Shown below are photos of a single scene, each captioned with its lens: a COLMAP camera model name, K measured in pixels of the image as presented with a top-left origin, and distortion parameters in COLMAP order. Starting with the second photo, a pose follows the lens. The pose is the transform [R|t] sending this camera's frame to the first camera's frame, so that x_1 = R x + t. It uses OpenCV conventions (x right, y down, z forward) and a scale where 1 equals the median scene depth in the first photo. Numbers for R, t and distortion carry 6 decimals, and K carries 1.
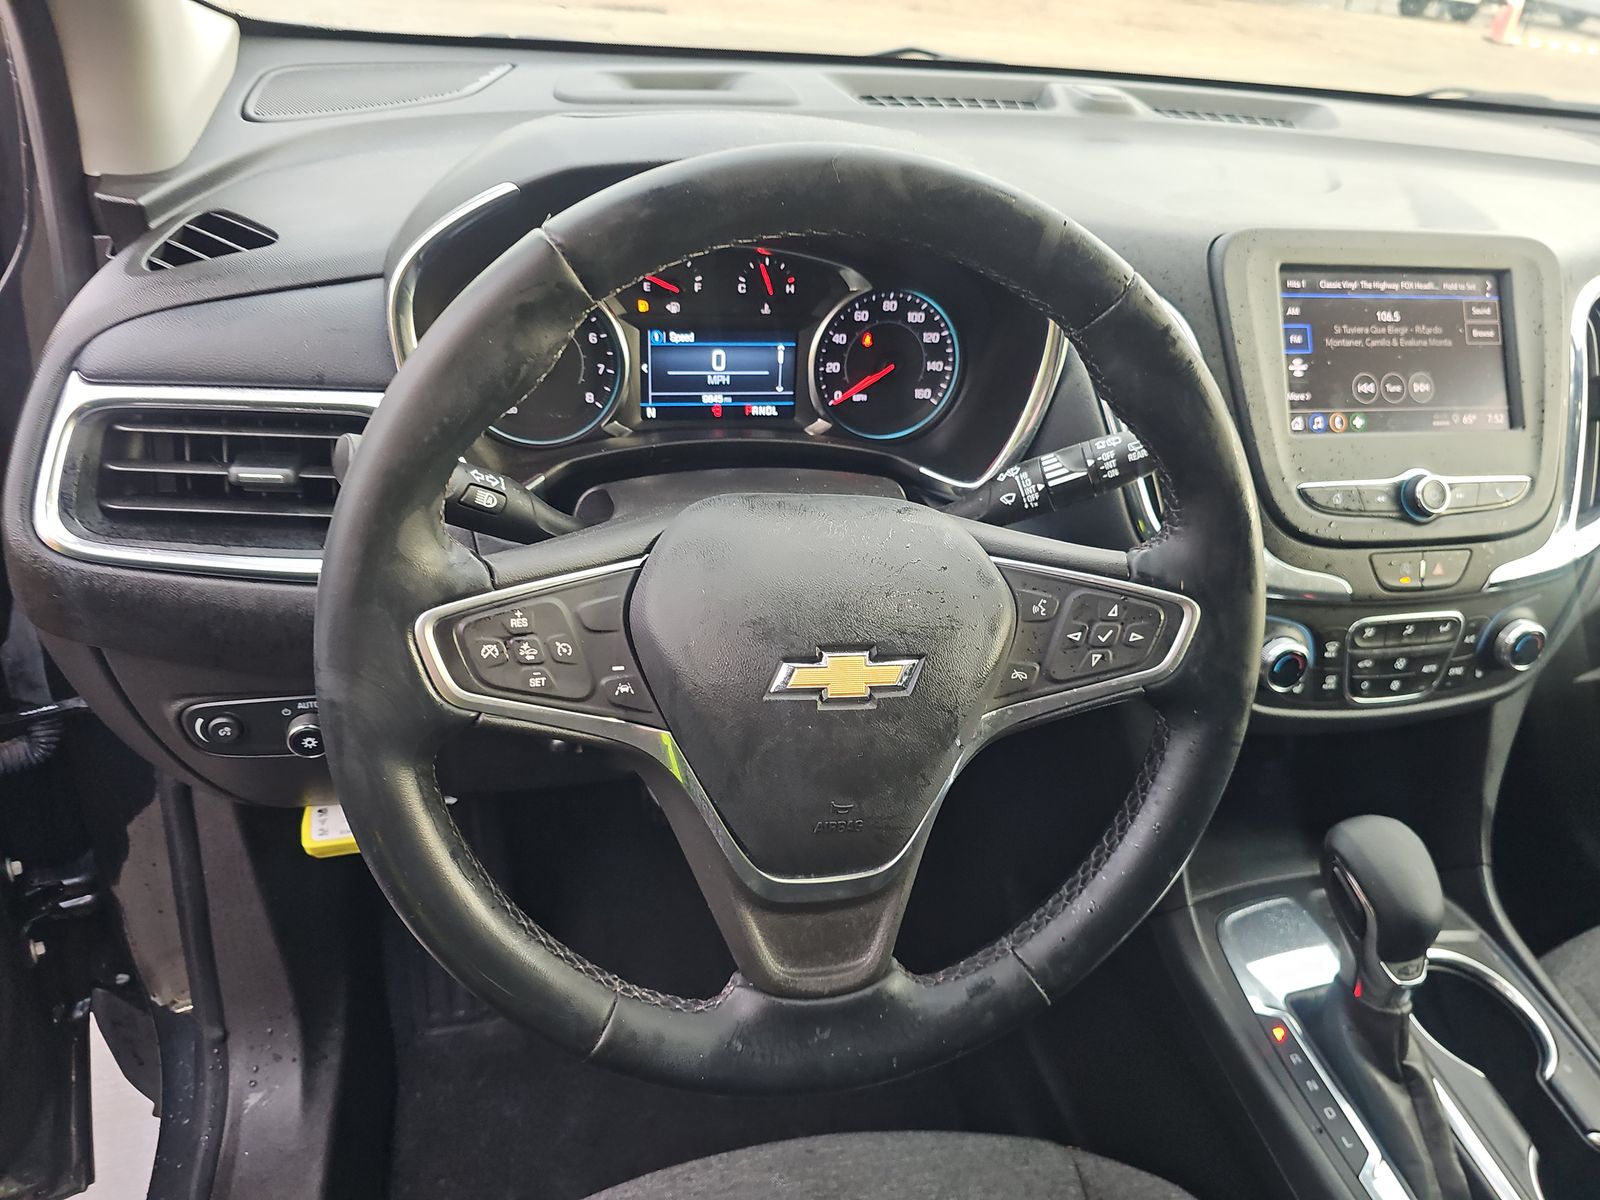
lens RADIAL K [[1078.9, 0, 800.0], [0, 1078.9, 600.0], [0, 0, 1]] dist [0.021976, -0.006170]
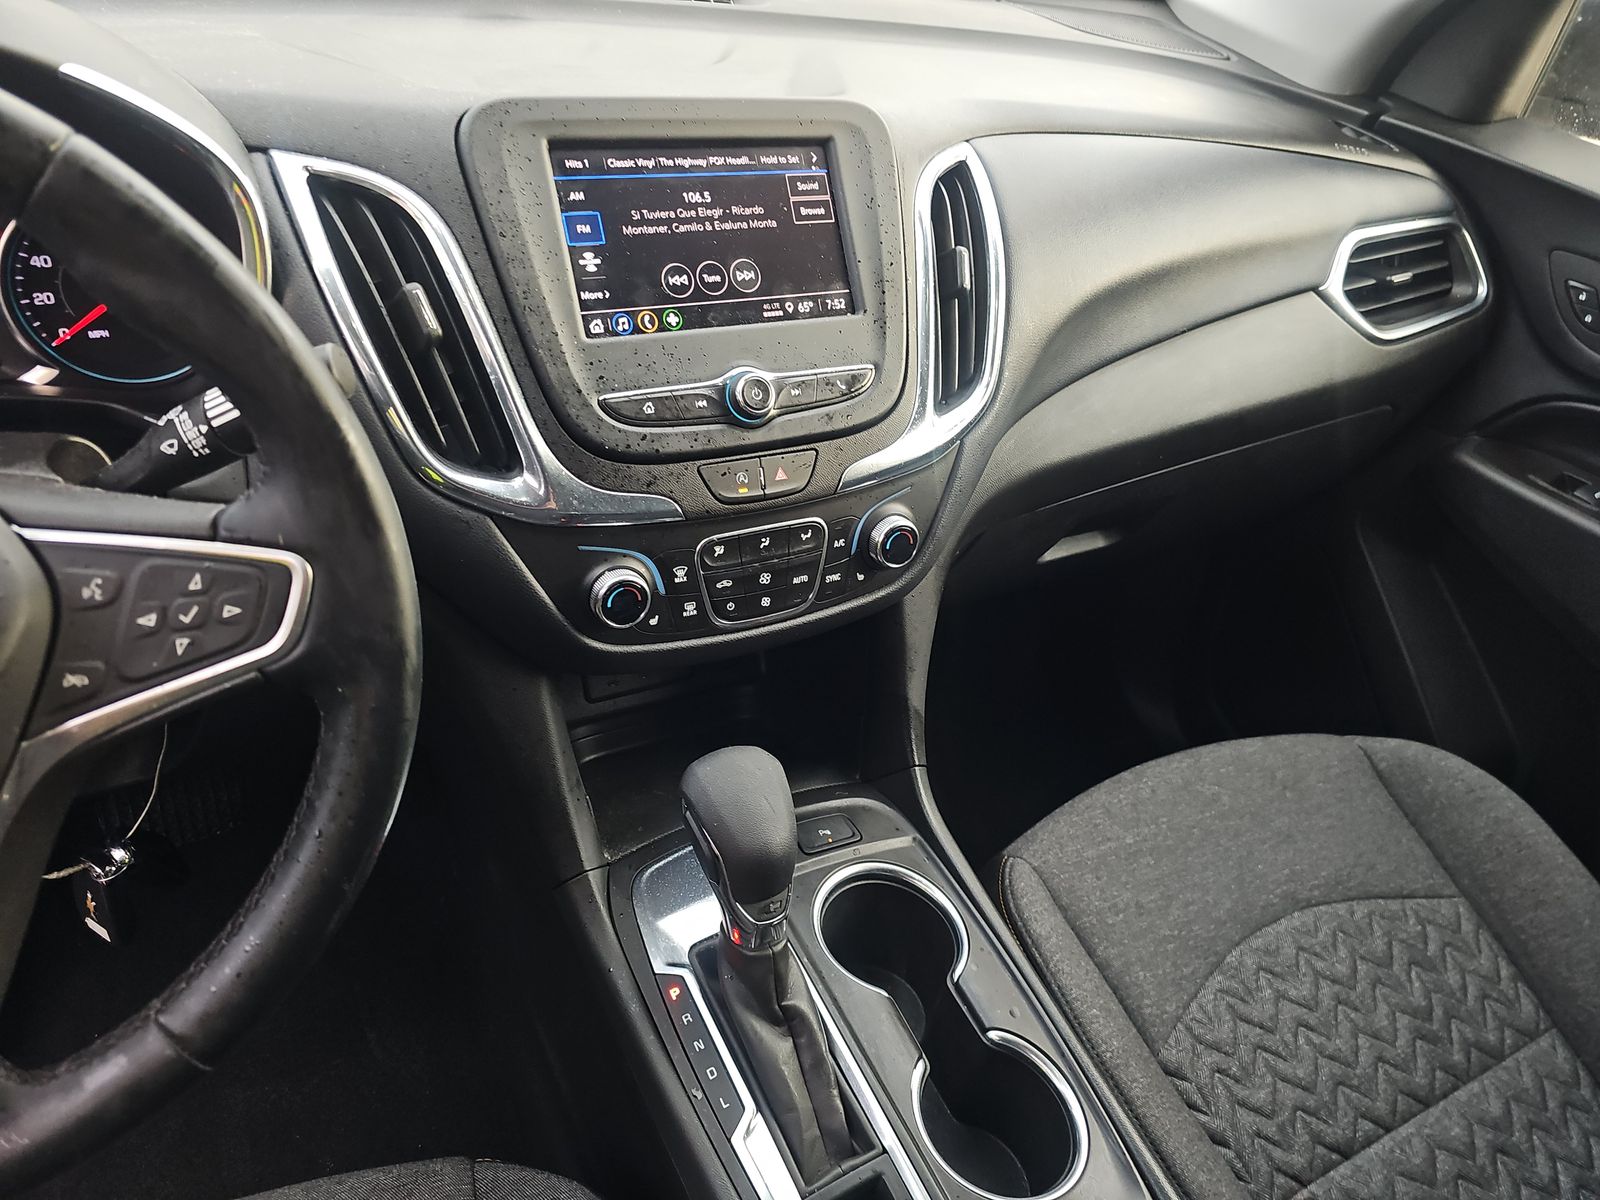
lens RADIAL K [[1040.9, 0, 793.8], [0, 1040.9, 592.0], [0, 0, 1]] dist [0.071432, -0.048467]
pose [[0.976517, -0.128236, 0.173121, 0.430864], [0.117816, 0.990620, 0.069219, 0.011256], [-0.180373, -0.047197, 0.982465, 0.118969]]
